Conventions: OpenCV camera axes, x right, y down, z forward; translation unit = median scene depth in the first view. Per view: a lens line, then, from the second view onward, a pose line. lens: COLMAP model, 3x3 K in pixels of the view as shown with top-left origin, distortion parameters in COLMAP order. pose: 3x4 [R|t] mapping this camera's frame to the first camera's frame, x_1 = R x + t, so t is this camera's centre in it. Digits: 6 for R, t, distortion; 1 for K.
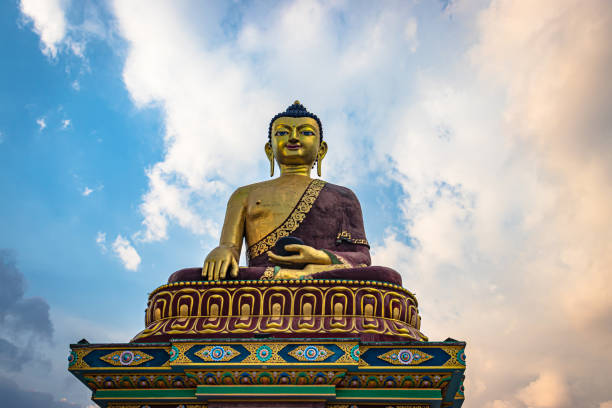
lens RADIAL K [[714.9, 0, 306.0], [0, 714.9, 204.0], [0, 0, 1]] dist [0.011869, 0.022668]
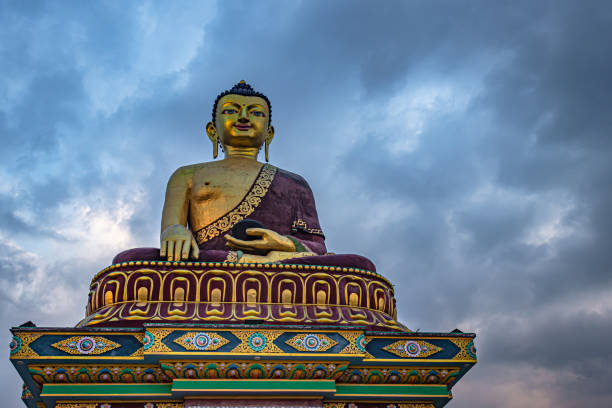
lens RADIAL K [[697.4, 0, 288.2], [0, 697.4, 201.3], [0, 0, 1]] dist [0.019916, 0.013002]
pose [[0.976382, 0.061231, 0.207195, -0.182340], [-0.053491, 0.997652, -0.042760, 0.065620], [-0.209327, 0.030667, 0.977365, 0.147693]]
